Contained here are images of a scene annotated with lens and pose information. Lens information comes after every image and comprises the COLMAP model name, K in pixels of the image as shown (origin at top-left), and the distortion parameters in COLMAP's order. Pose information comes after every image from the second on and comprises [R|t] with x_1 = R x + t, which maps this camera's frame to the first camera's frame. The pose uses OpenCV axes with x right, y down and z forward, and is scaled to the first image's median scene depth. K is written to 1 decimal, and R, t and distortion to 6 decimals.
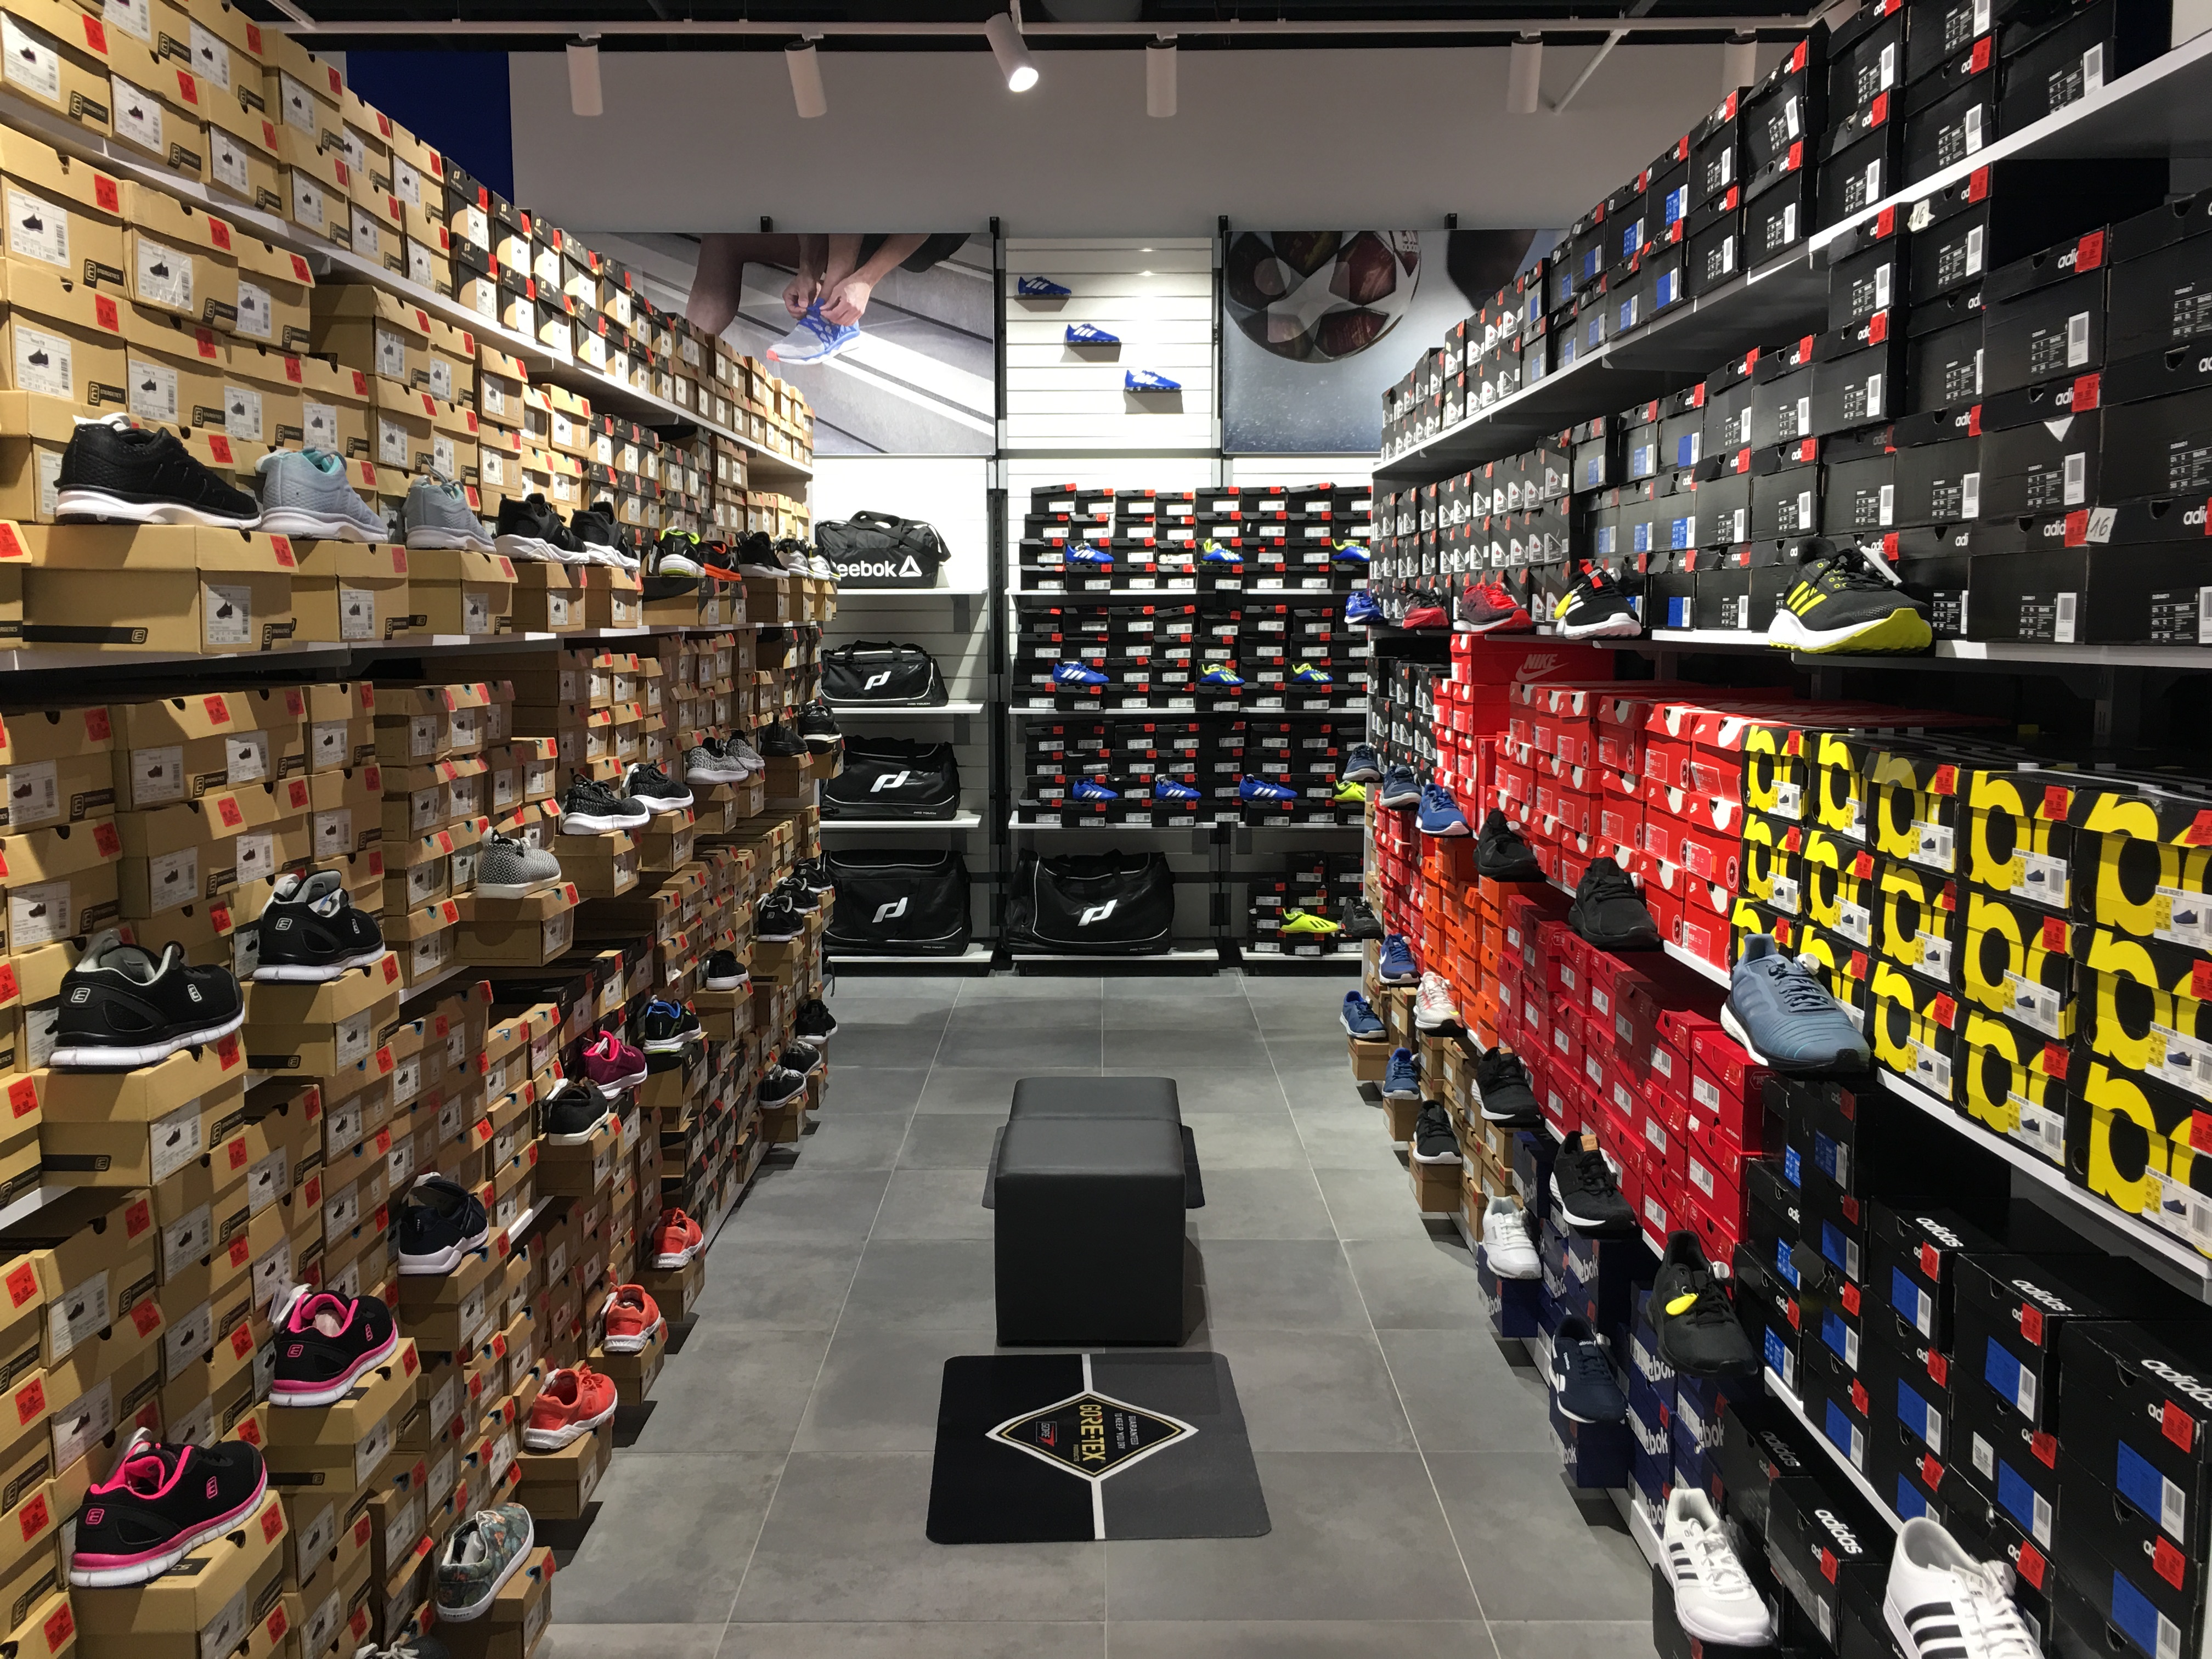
lens RADIAL K [[1697.9, 0, 1106.0], [0, 1697.9, 829.5], [0, 0, 1]] dist [0.046373, -0.065491]
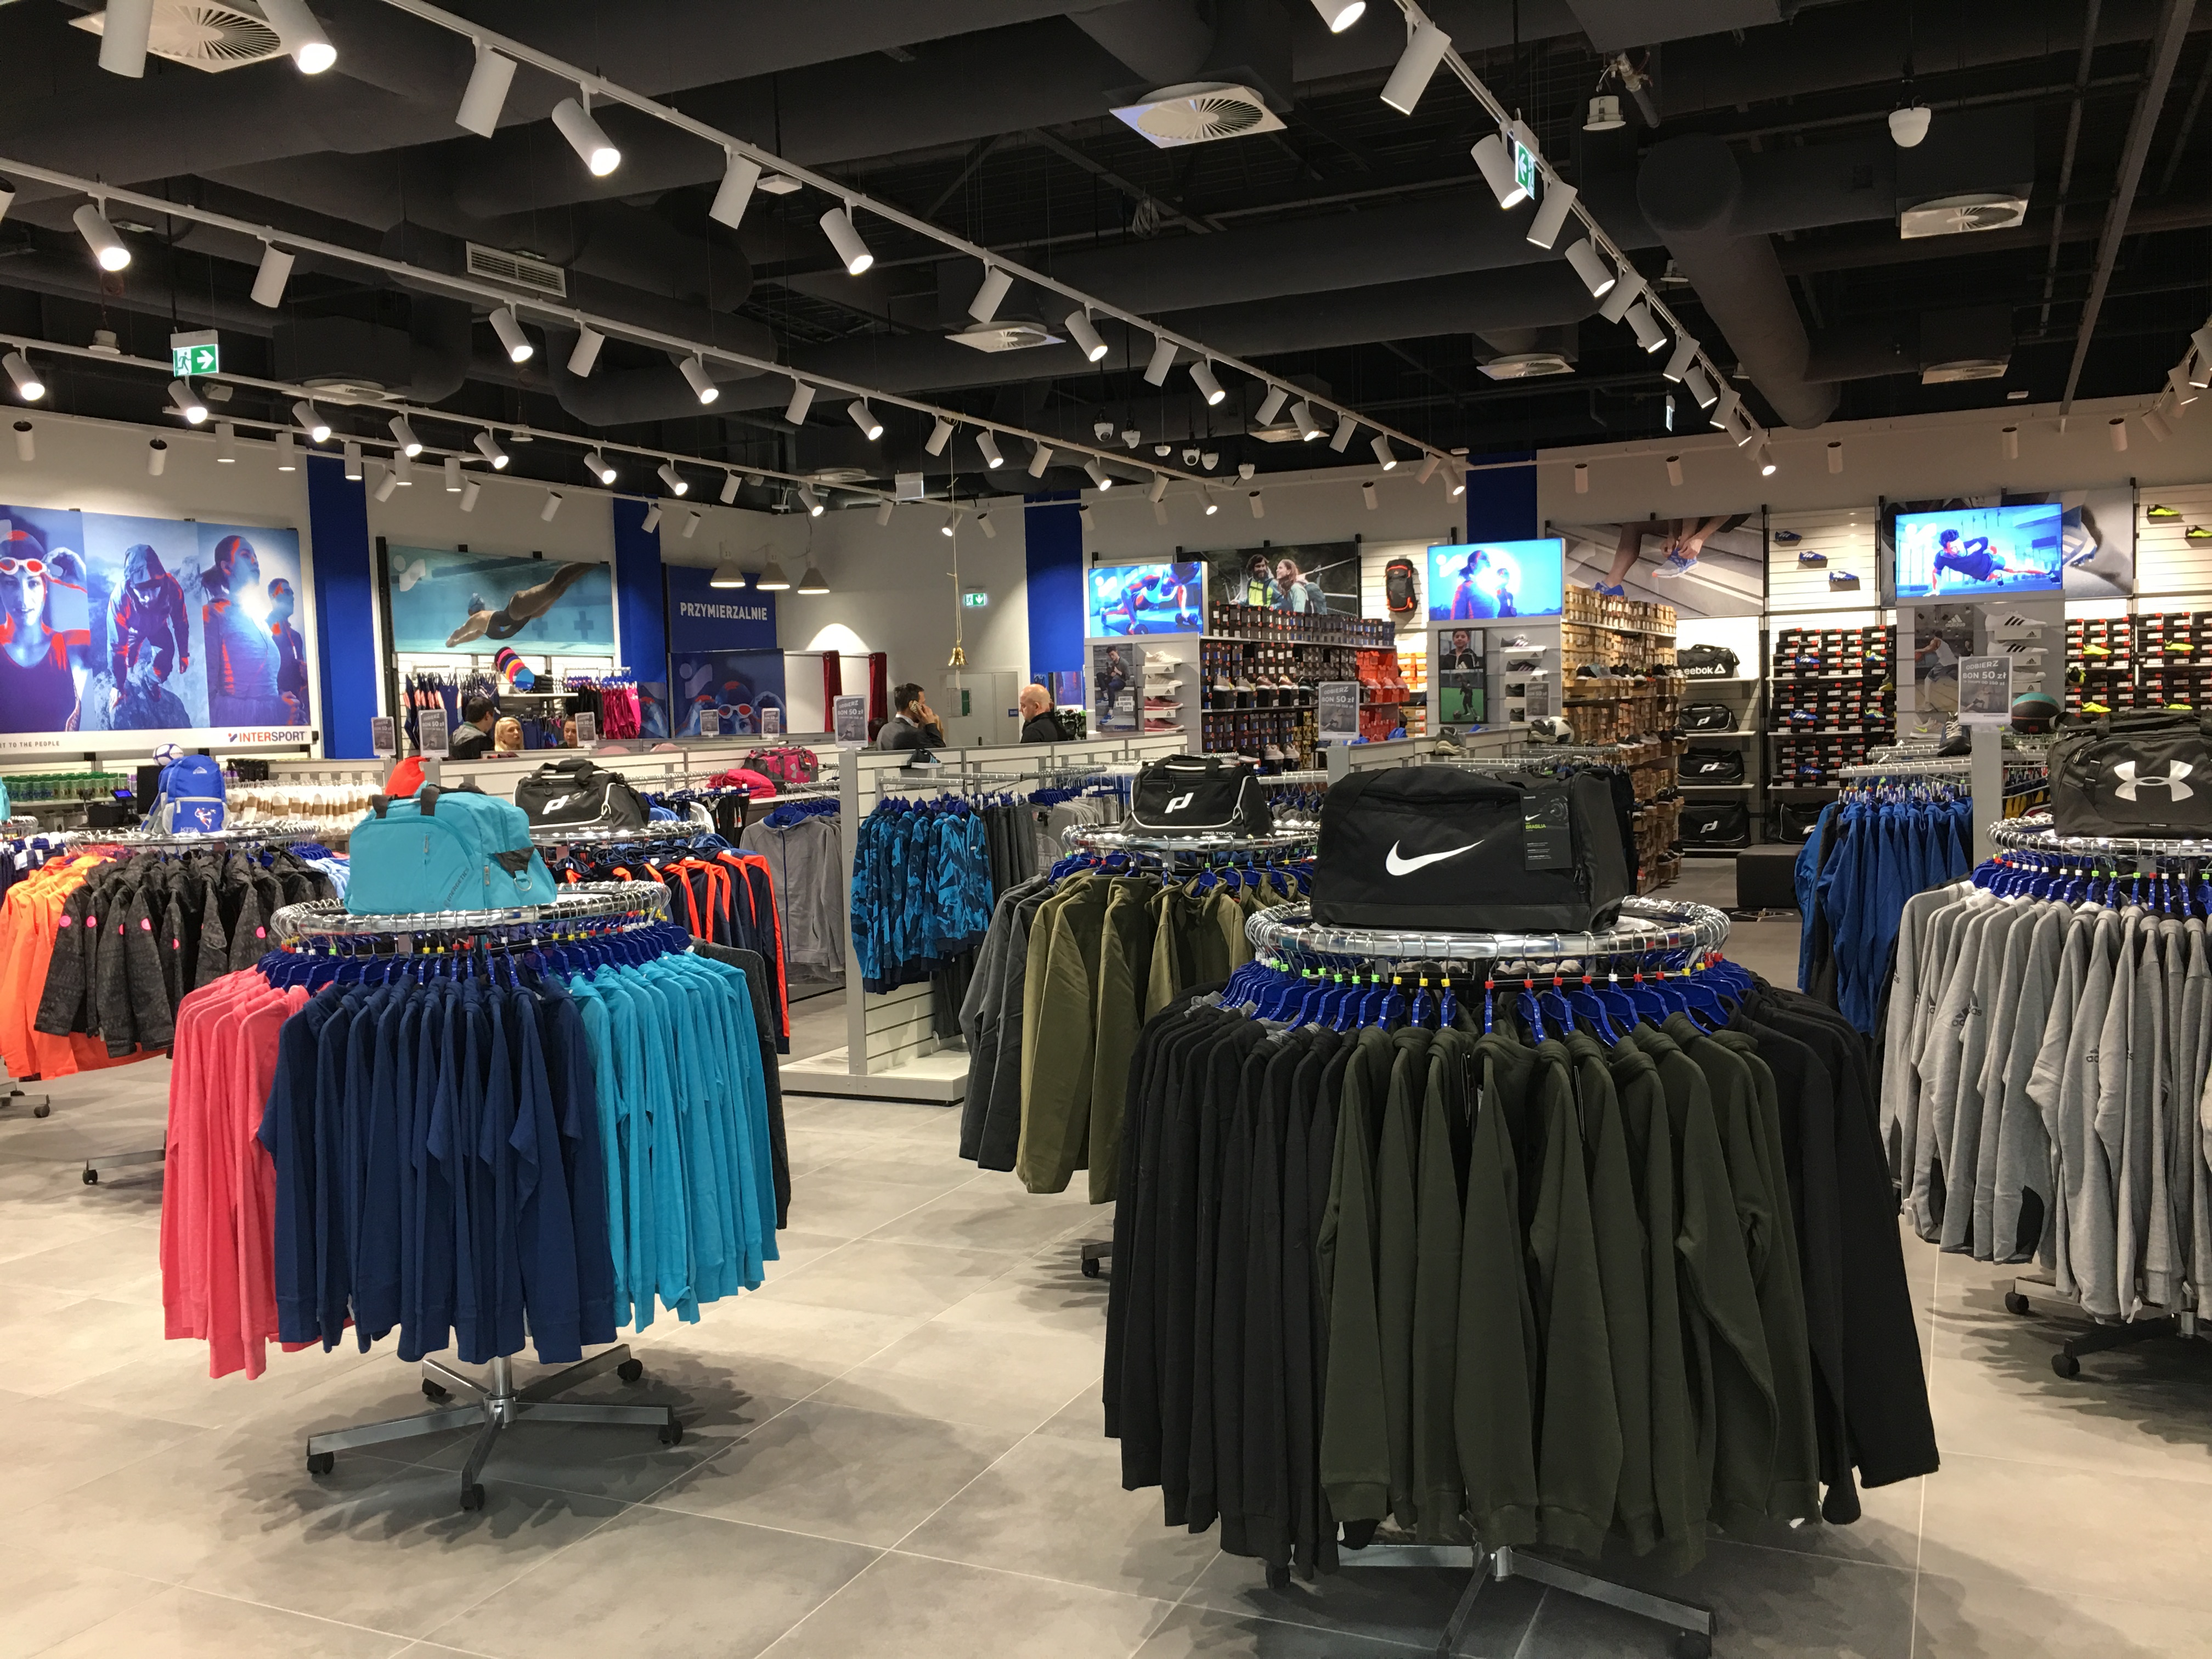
lens RADIAL K [[1890.9, 0, 1111.4], [0, 1890.9, 795.7], [0, 0, 1]] dist [0.089550, -0.104471]
pose [[0.904780, -0.004890, -0.425851, 0.218496], [-0.027048, 0.997256, -0.068918, 0.196543], [0.425019, 0.073874, 0.902165, -1.519491]]
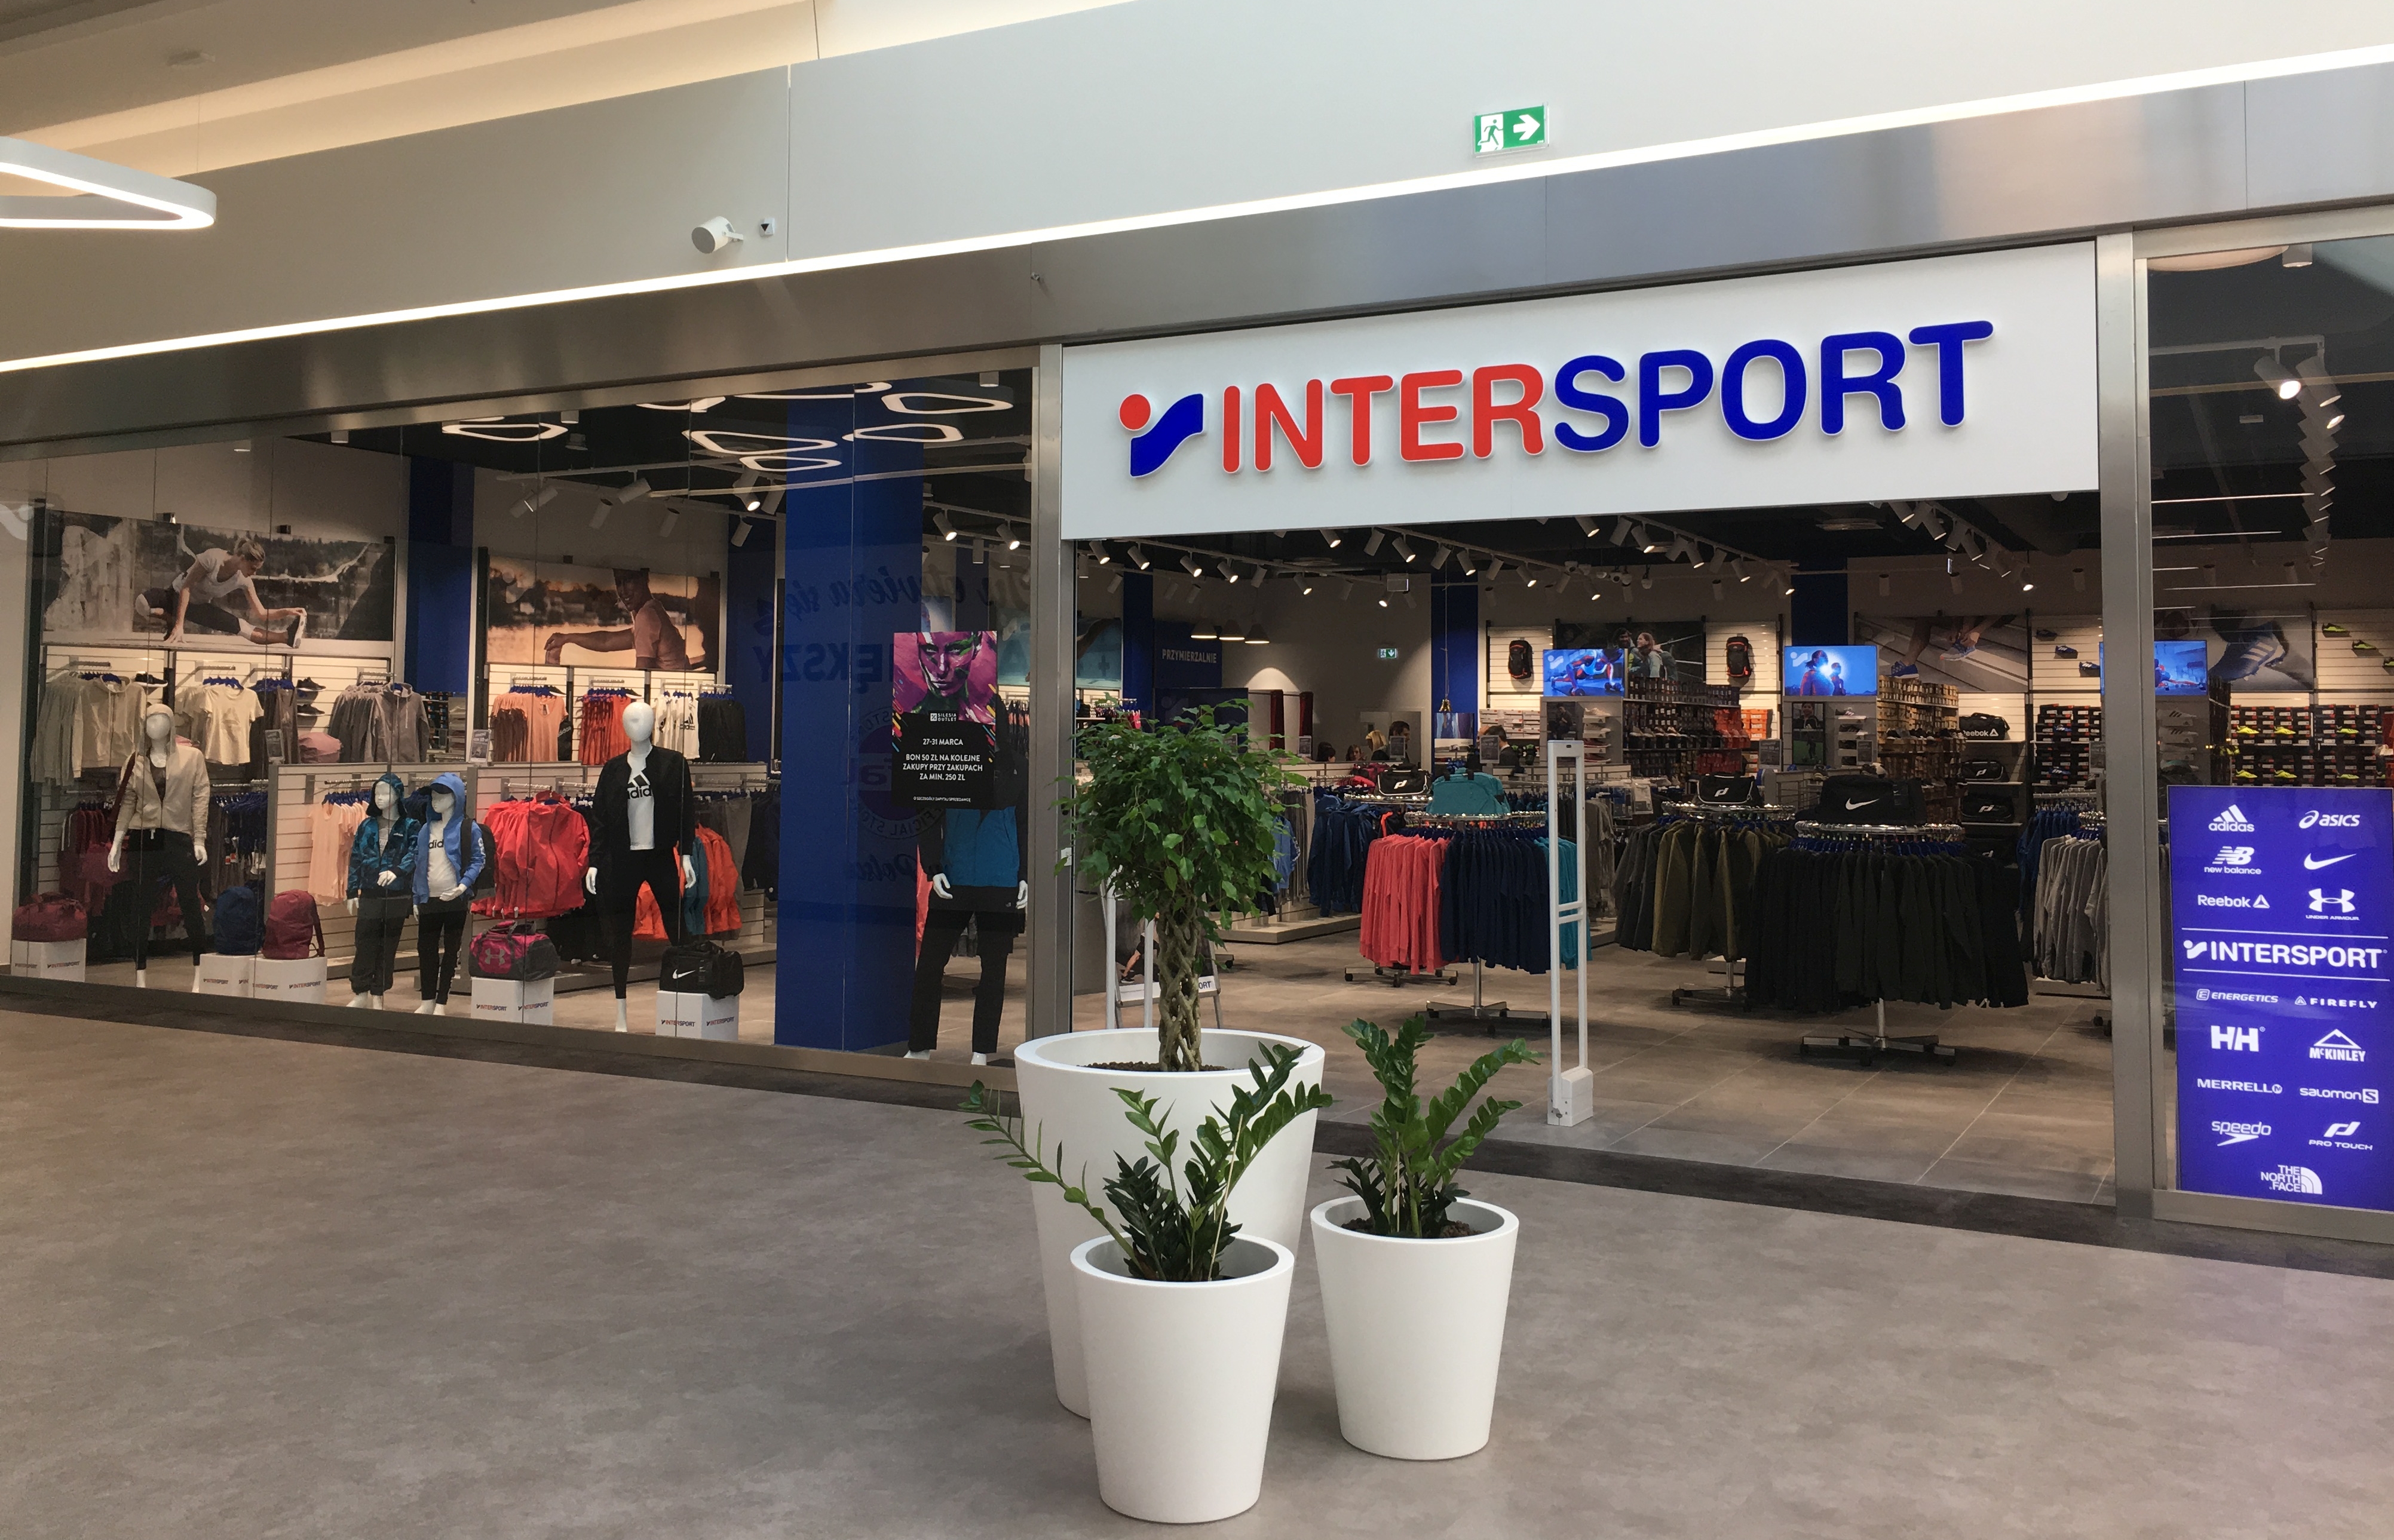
lens RADIAL K [[2059.3, 0, 1192.3], [0, 2059.3, 597.0], [0, 0, 1]] dist [0.102290, -0.114260]
pose [[0.873560, -0.025296, -0.486058, 0.413061], [-0.070611, 0.981497, -0.177983, 0.336353], [0.481567, 0.189800, 0.855611, -2.657648]]
